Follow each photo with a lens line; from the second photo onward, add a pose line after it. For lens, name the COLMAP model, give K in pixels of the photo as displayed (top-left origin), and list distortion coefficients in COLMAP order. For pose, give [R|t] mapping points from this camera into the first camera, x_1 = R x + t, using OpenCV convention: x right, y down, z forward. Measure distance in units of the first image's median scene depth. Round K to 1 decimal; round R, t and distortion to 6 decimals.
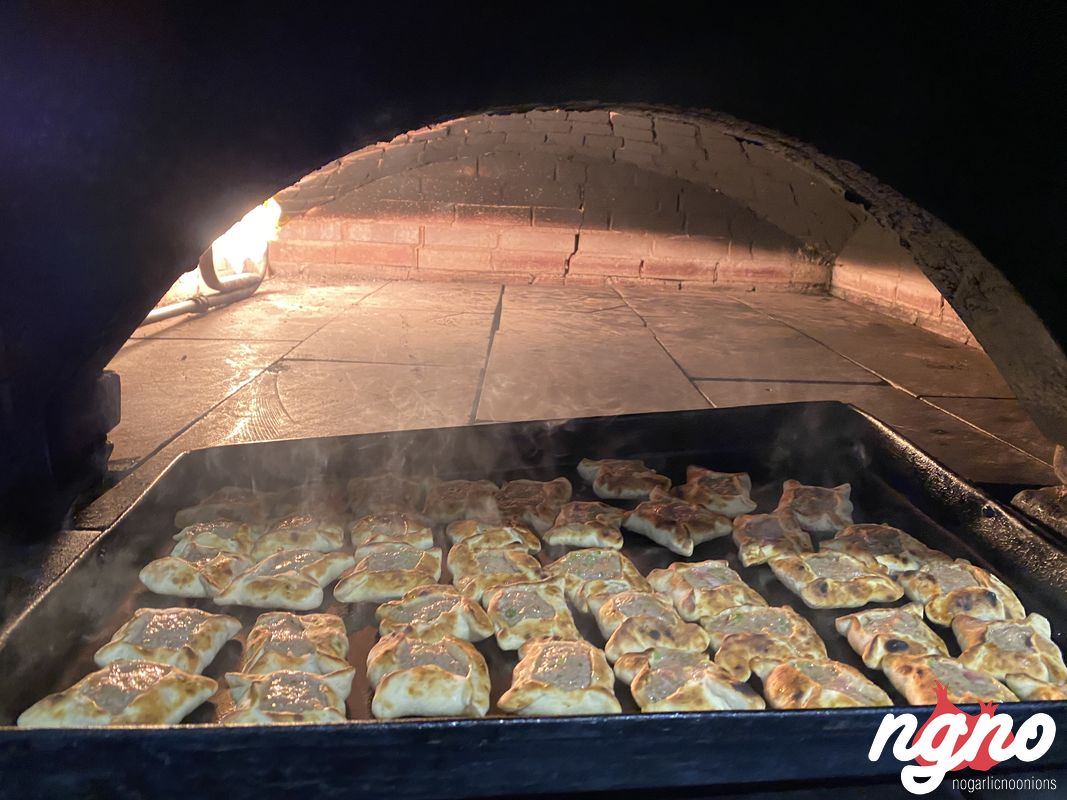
lens RADIAL K [[812.1, 0, 533.5], [0, 812.1, 400.0], [0, 0, 1]] dist [0.118249, -0.012375]
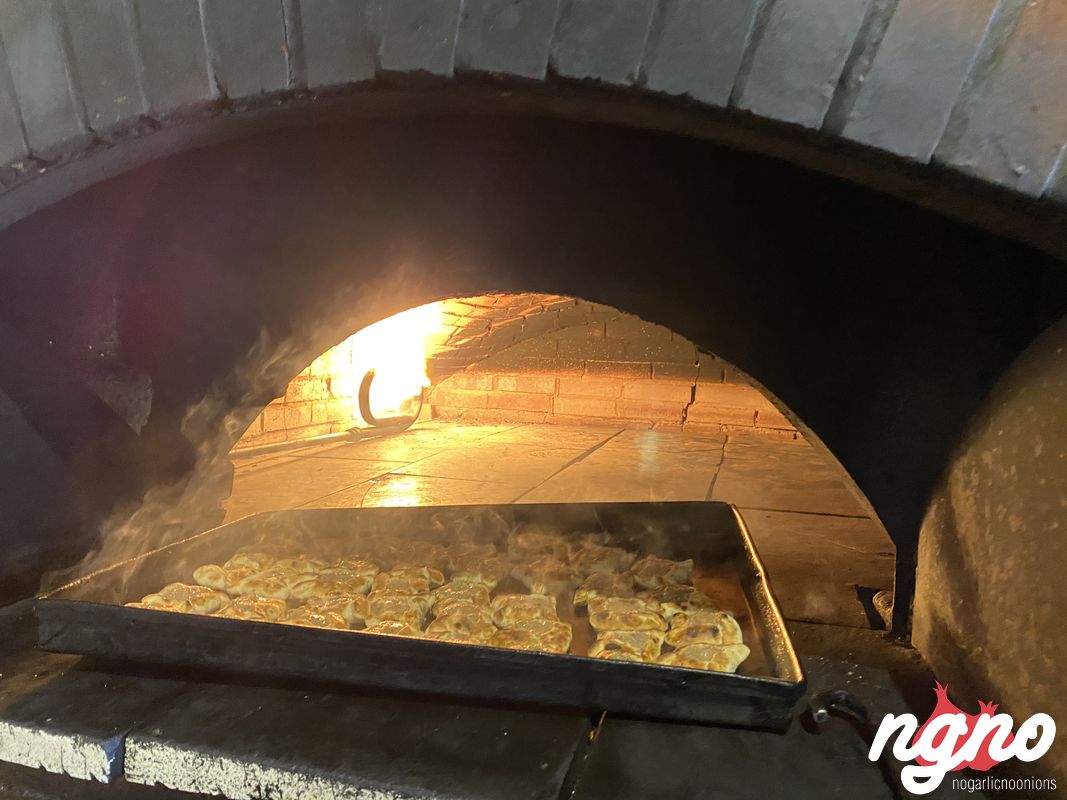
lens RADIAL K [[810.5, 0, 526.2], [0, 810.5, 403.0], [0, 0, 1]] dist [0.122670, 0.000353]
pose [[0.960809, 0.017498, -0.276658, 0.547442], [-0.068552, 0.982007, -0.175965, 0.112328], [0.268601, 0.188035, 0.944720, -0.388264]]
